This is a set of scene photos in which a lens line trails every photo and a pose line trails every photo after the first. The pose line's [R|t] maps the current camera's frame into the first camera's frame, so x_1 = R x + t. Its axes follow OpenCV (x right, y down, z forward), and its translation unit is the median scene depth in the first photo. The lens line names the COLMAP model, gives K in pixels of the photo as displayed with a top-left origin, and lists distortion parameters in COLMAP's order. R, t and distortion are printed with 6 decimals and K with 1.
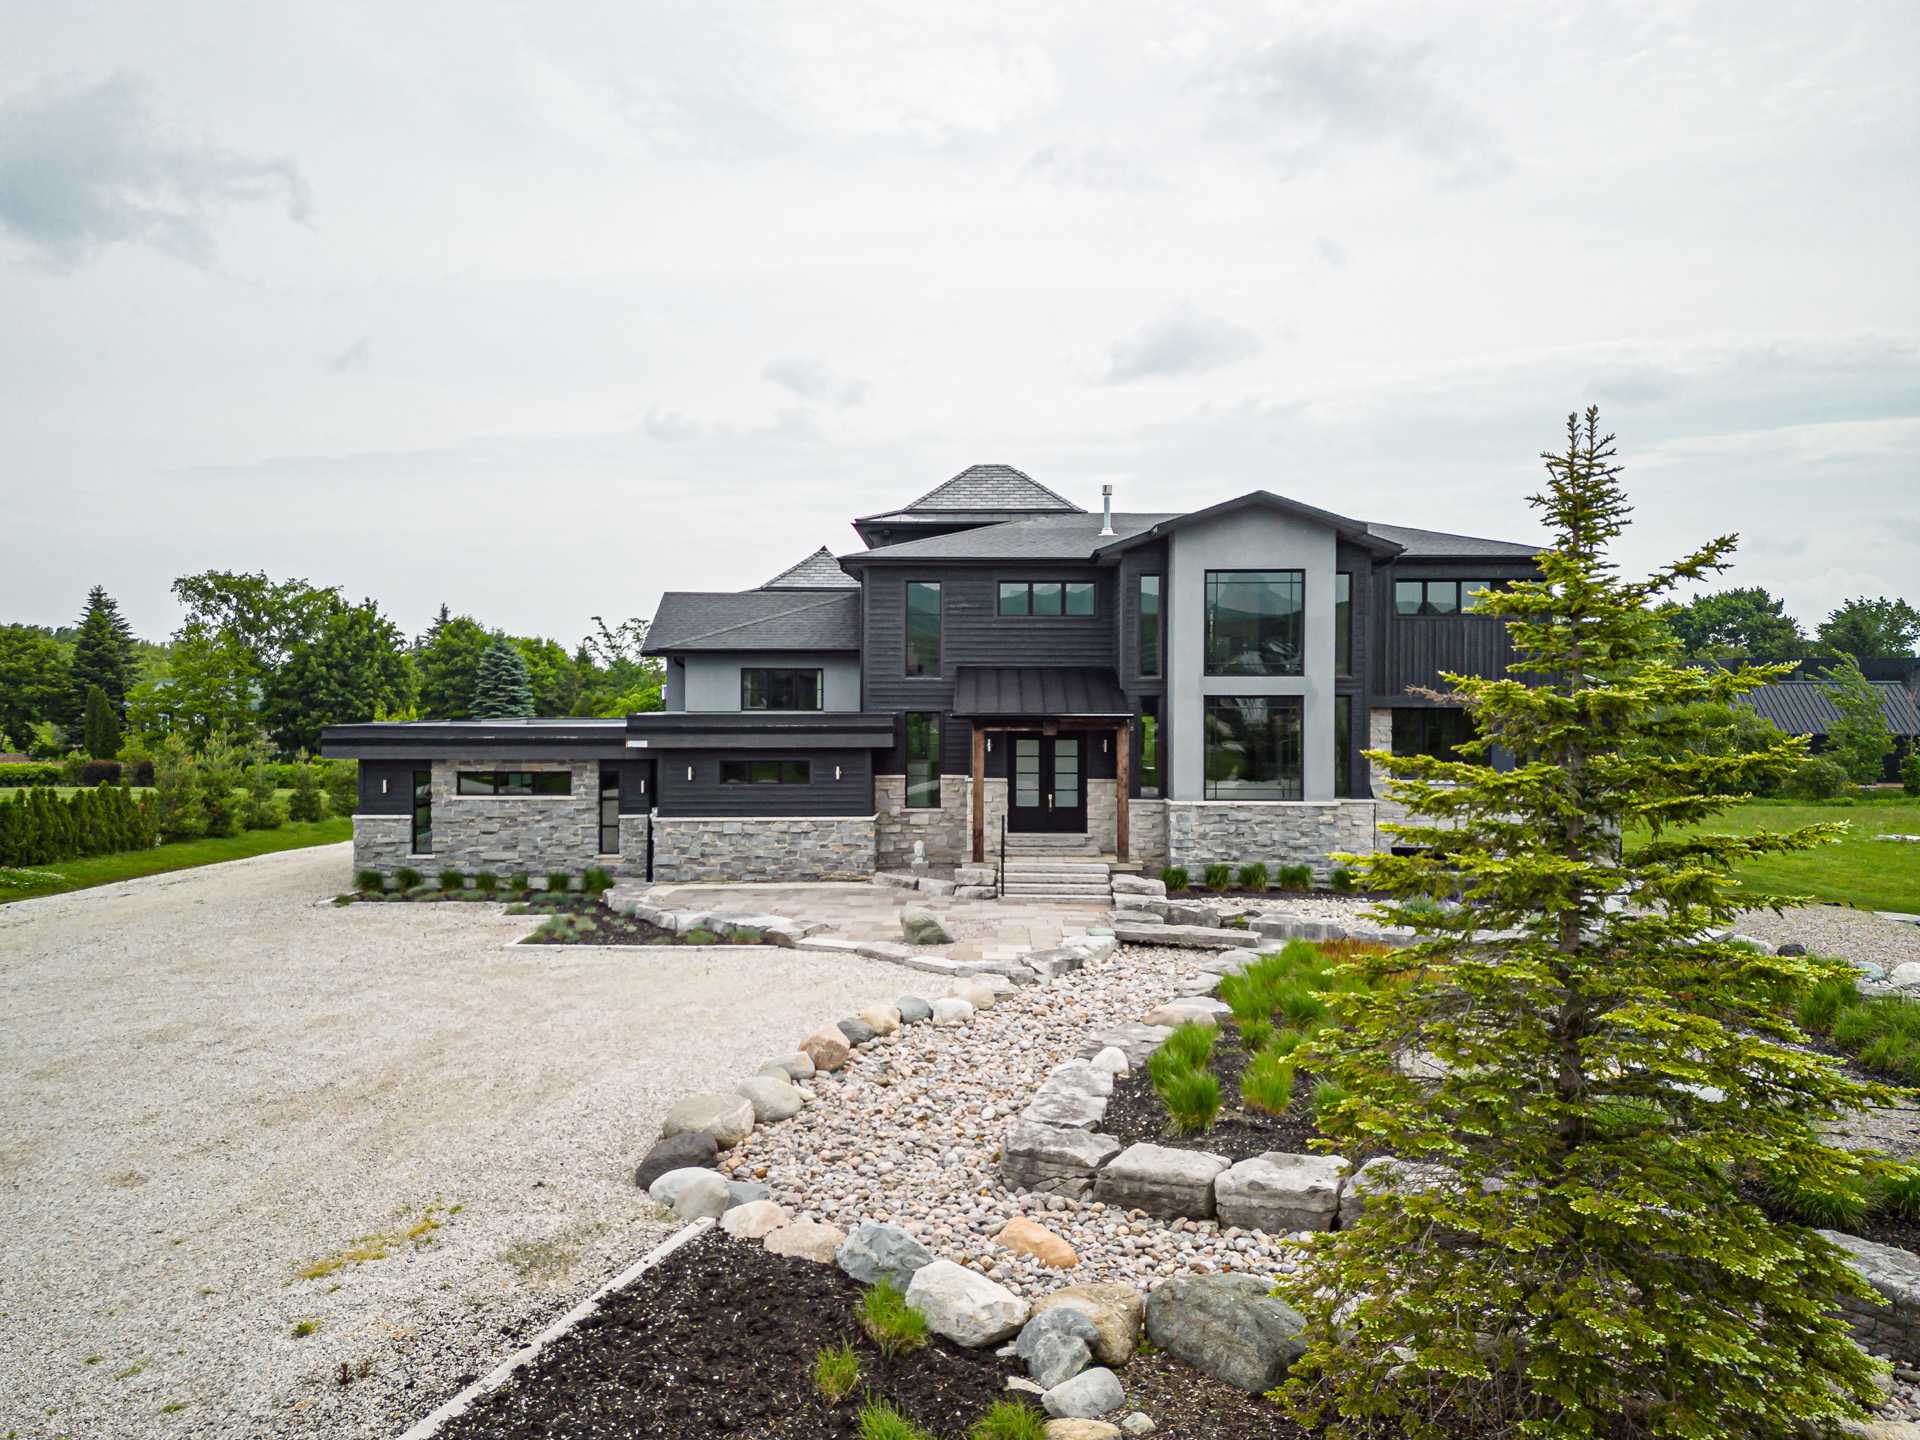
lens RADIAL K [[1350.5, 0, 957.3], [0, 1350.5, 724.8], [0, 0, 1]] dist [0.076464, -0.075025]
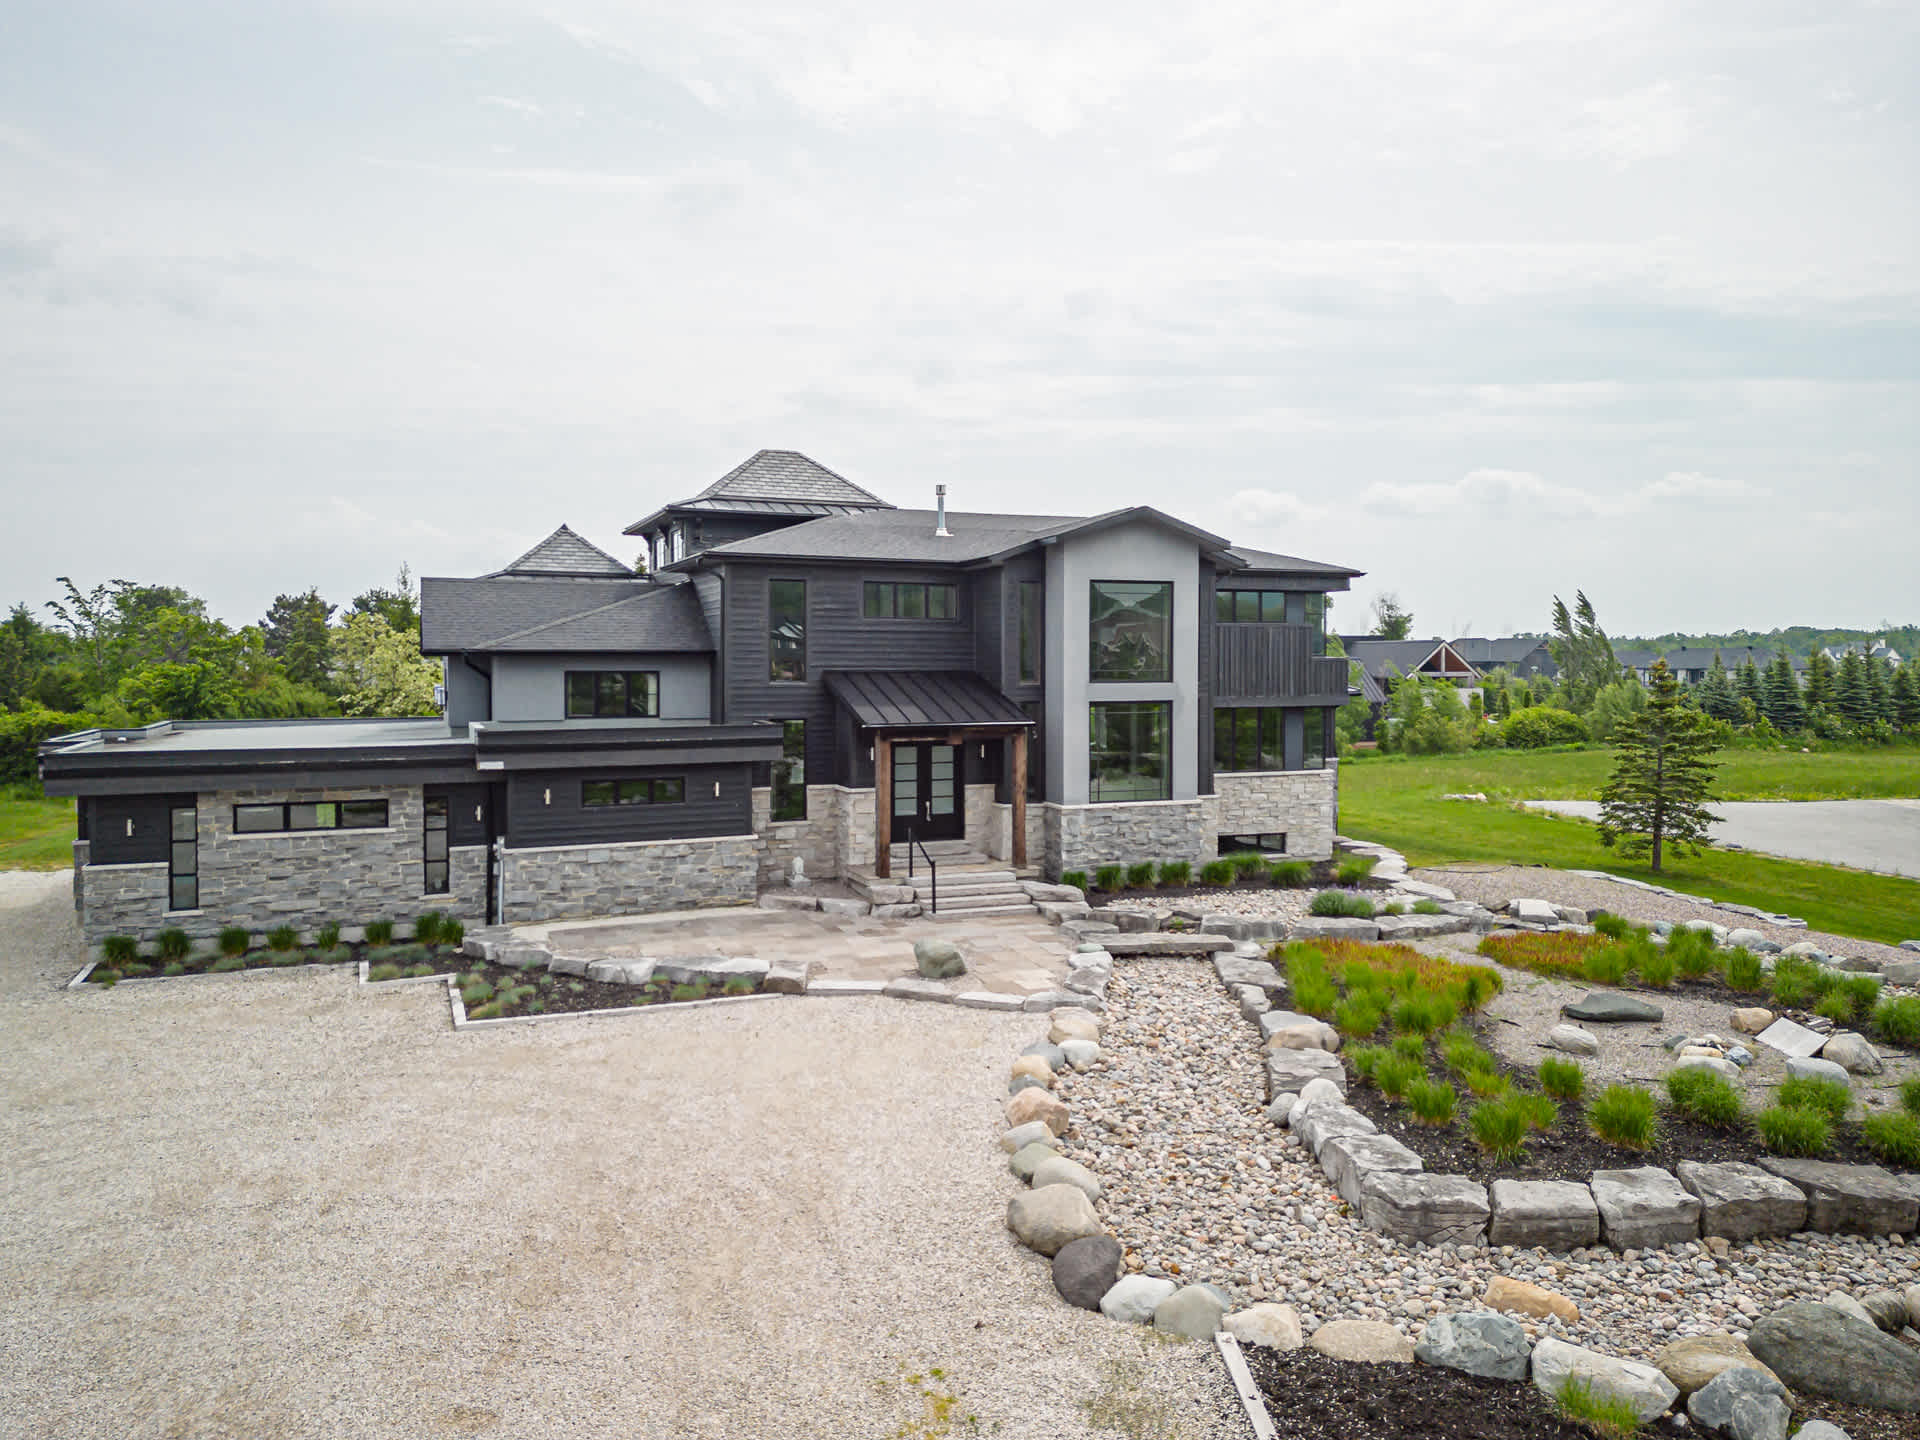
lens RADIAL K [[1361.0, 0, 954.2], [0, 1361.0, 681.5], [0, 0, 1]] dist [0.052543, -0.033166]
pose [[0.921408, -0.008264, 0.388509, -0.298112], [0.008987, 0.999960, -0.000043, -0.035672], [-0.388493, 0.003531, 0.921445, 0.084761]]
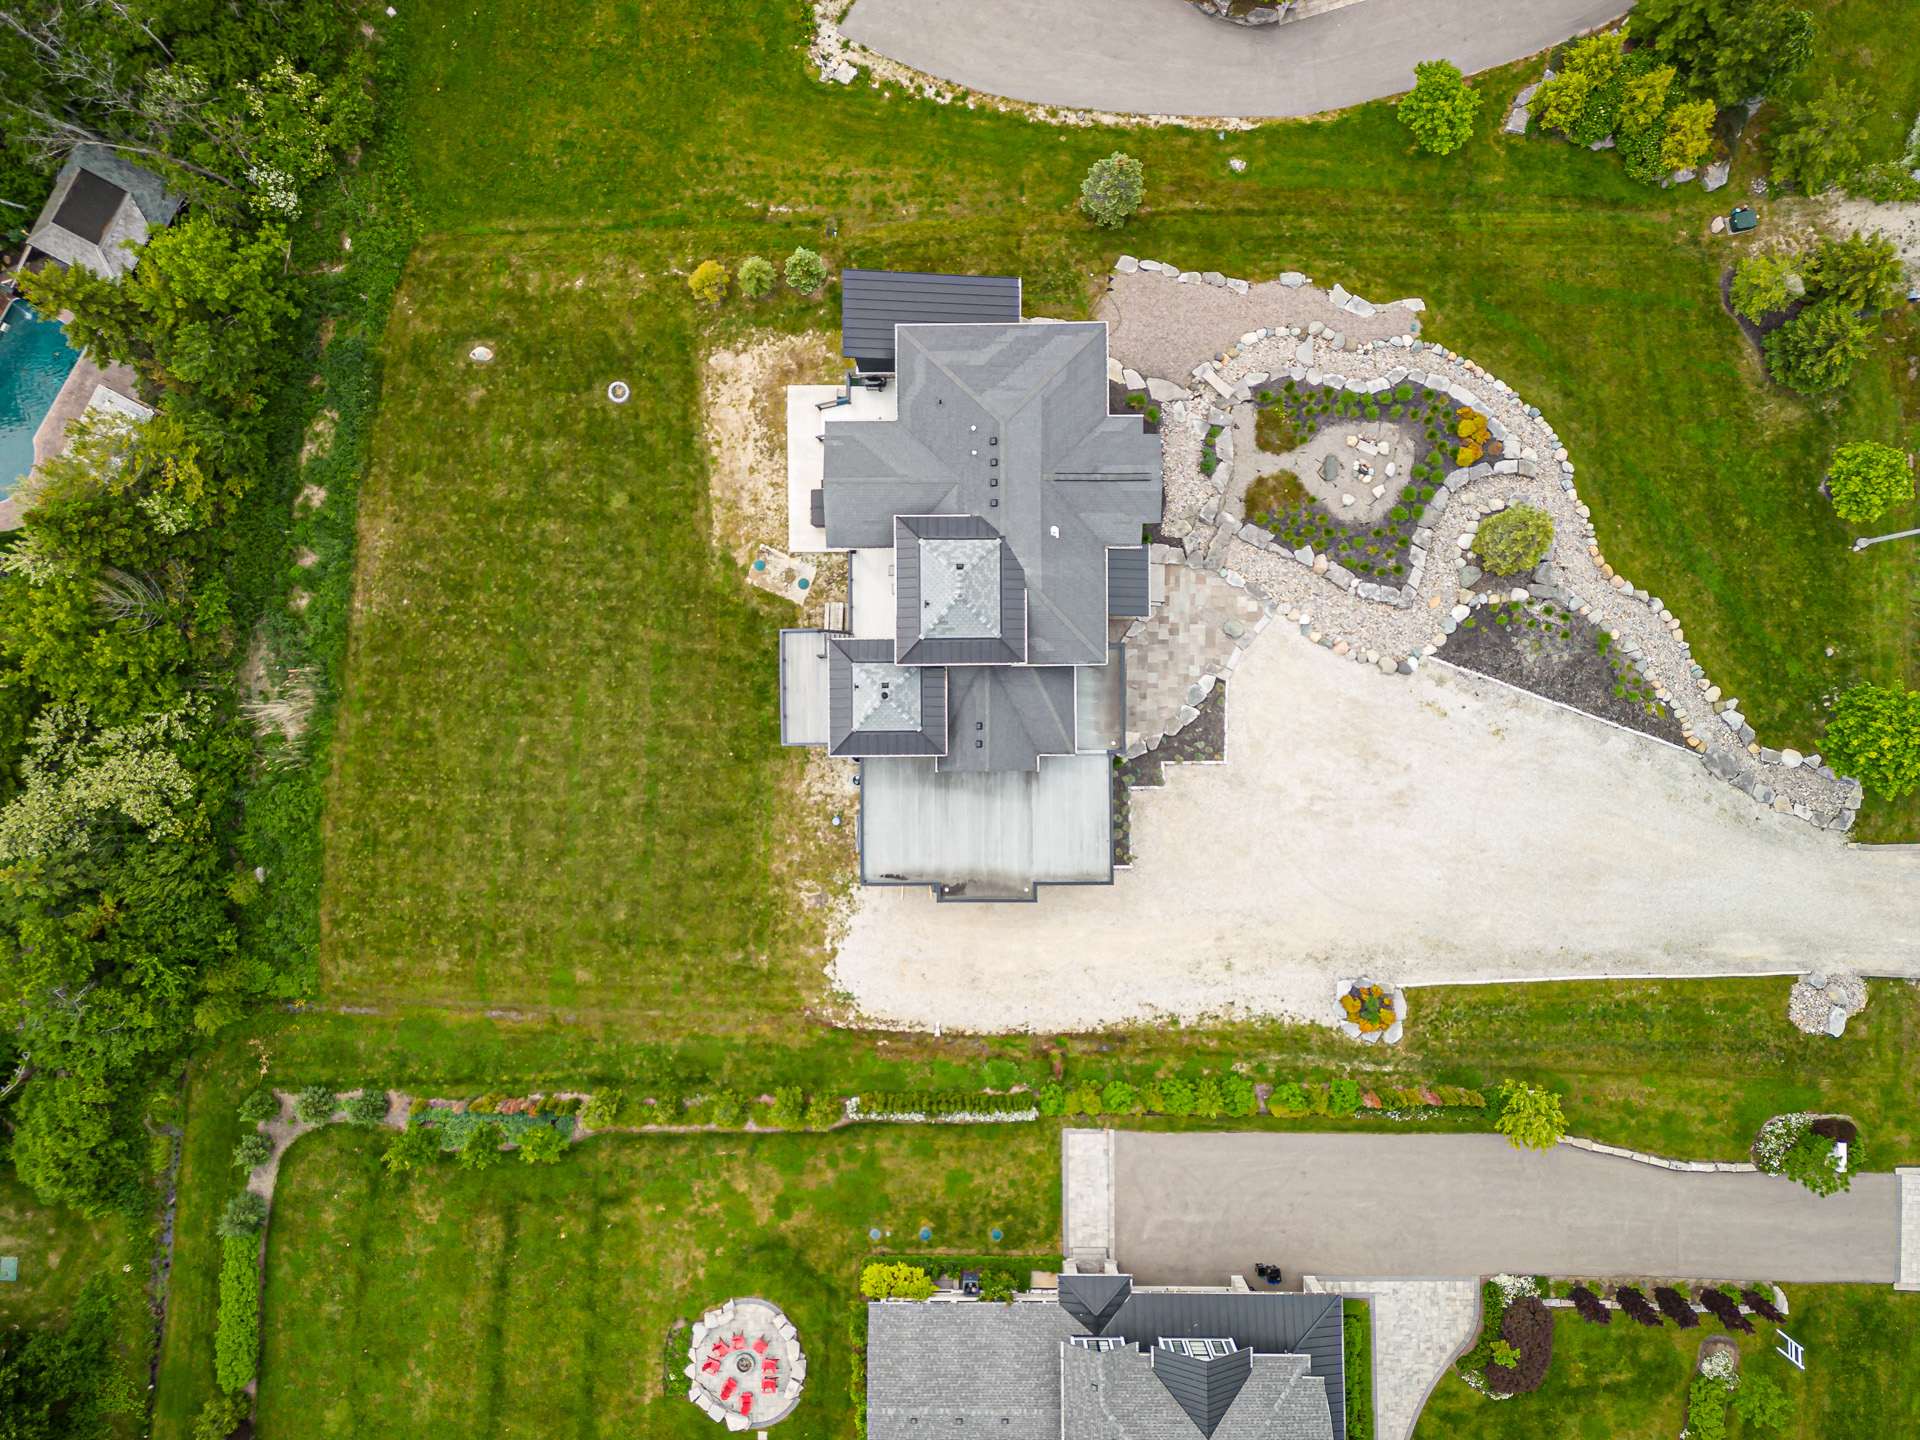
lens RADIAL K [[1341.5, 0, 959.2], [0, 1341.5, 708.6], [0, 0, 1]] dist [0.079621, -0.082459]
pose [[-0.020767, -0.999610, 0.018658, -0.198384], [0.034299, 0.017939, 0.999251, -2.343811], [-0.999196, 0.021392, 0.033913, 1.191085]]
